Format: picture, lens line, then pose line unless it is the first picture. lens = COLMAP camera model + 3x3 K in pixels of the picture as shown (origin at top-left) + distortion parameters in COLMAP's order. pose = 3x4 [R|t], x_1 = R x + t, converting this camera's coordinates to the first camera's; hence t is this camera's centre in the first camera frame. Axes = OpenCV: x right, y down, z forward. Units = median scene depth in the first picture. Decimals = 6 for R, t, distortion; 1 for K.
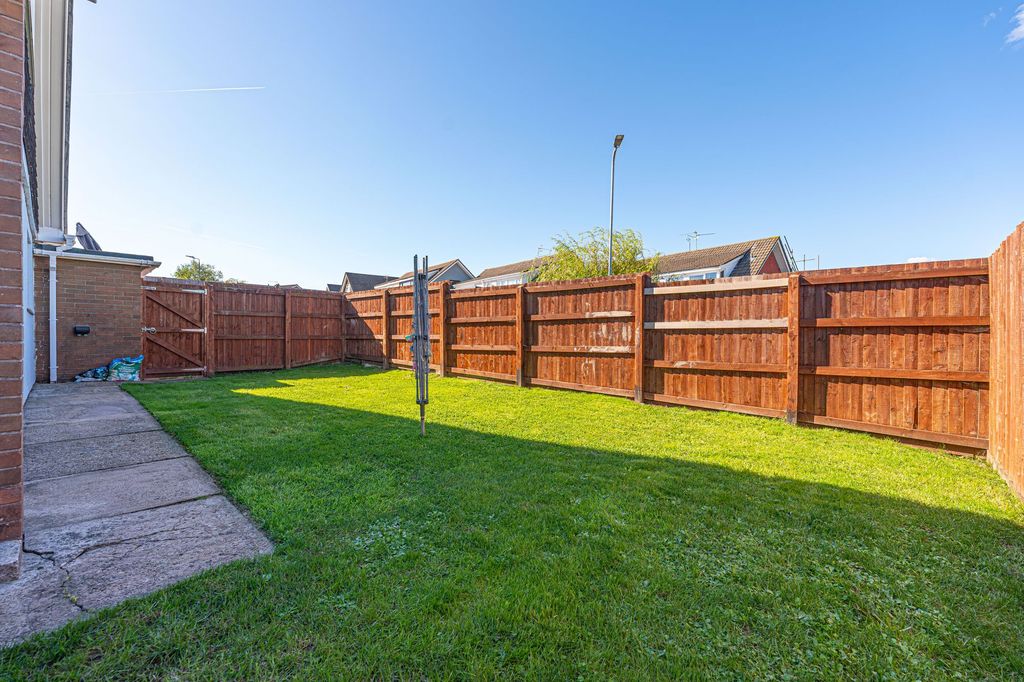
lens RADIAL K [[410.4, 0, 511.5], [0, 410.4, 335.9], [0, 0, 1]] dist [0.002420, -0.001044]
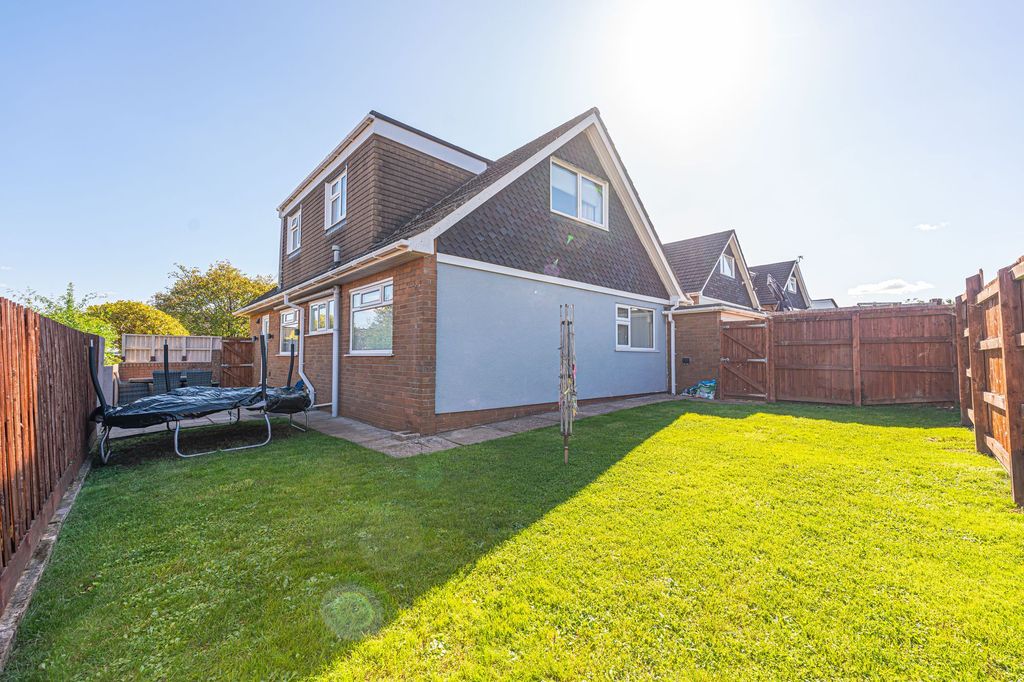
lens RADIAL K [[410.4, 0, 513.5], [0, 410.4, 344.0], [0, 0, 1]] dist [0.002420, -0.001044]
pose [[-0.100419, -0.036473, -0.994276, 0.557817], [-0.003131, 0.999334, -0.036343, -0.020079], [0.994940, -0.000537, -0.100467, 0.607401]]
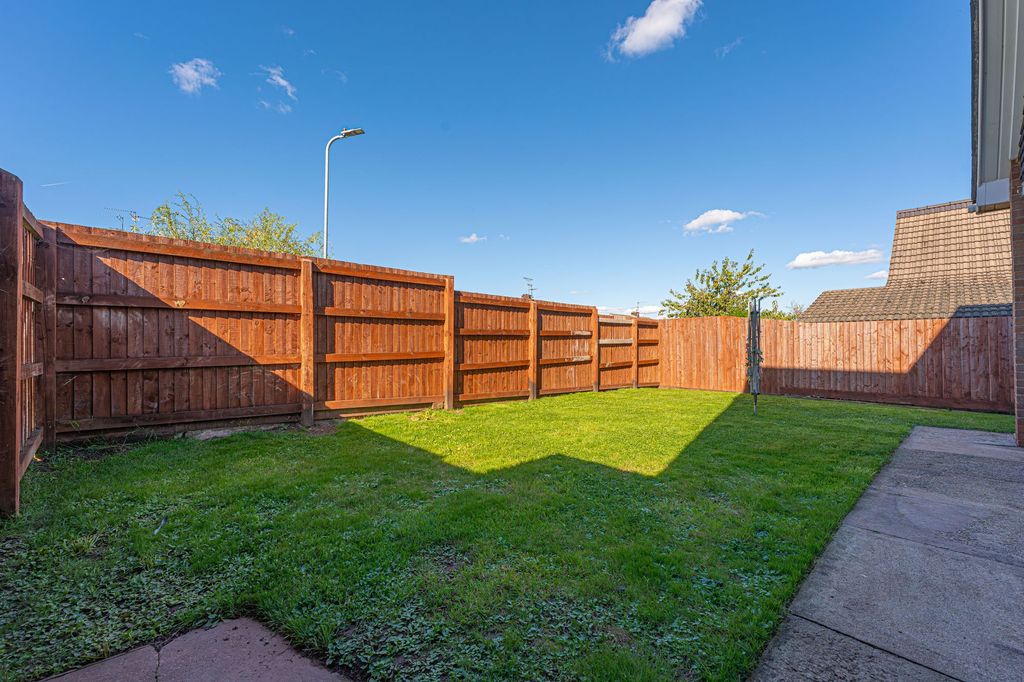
lens RADIAL K [[410.4, 0, 518.3], [0, 410.4, 343.4], [0, 0, 1]] dist [0.002420, -0.001044]
pose [[0.081346, 0.000797, 0.996686, -1.139987], [0.009822, 0.999950, -0.001601, -0.016999], [-0.996638, 0.009920, 0.081334, 1.083419]]
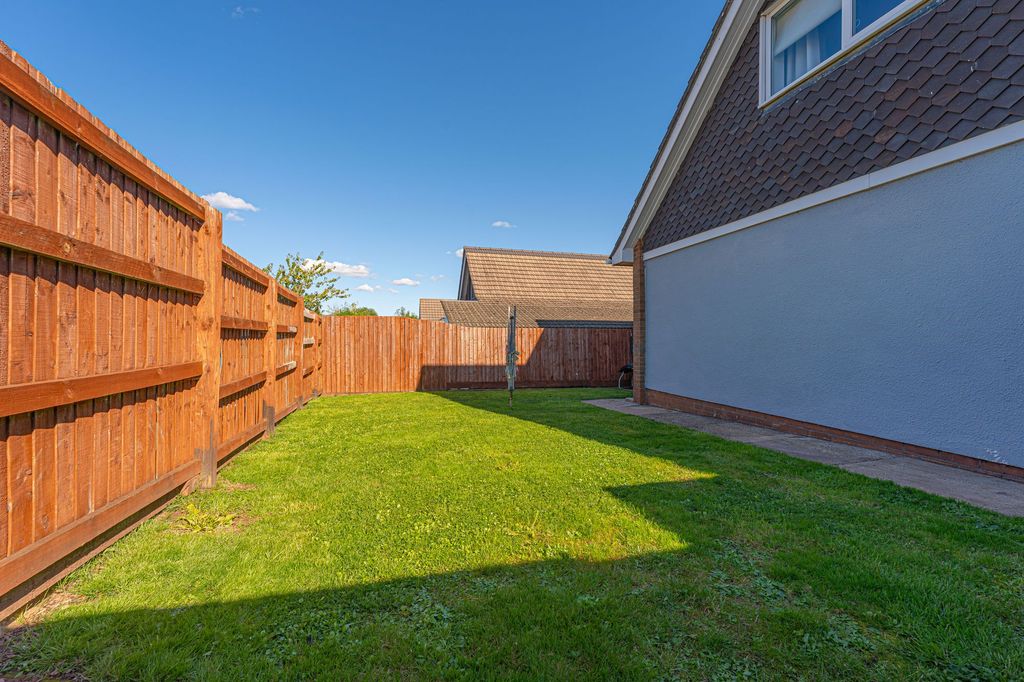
lens RADIAL K [[410.4, 0, 509.5], [0, 410.4, 342.2], [0, 0, 1]] dist [0.002420, -0.001044]
pose [[-0.836511, -0.002695, 0.547944, -0.718729], [0.000038, 0.999988, 0.004977, -0.025596], [-0.547950, 0.004184, -0.836500, 1.511118]]
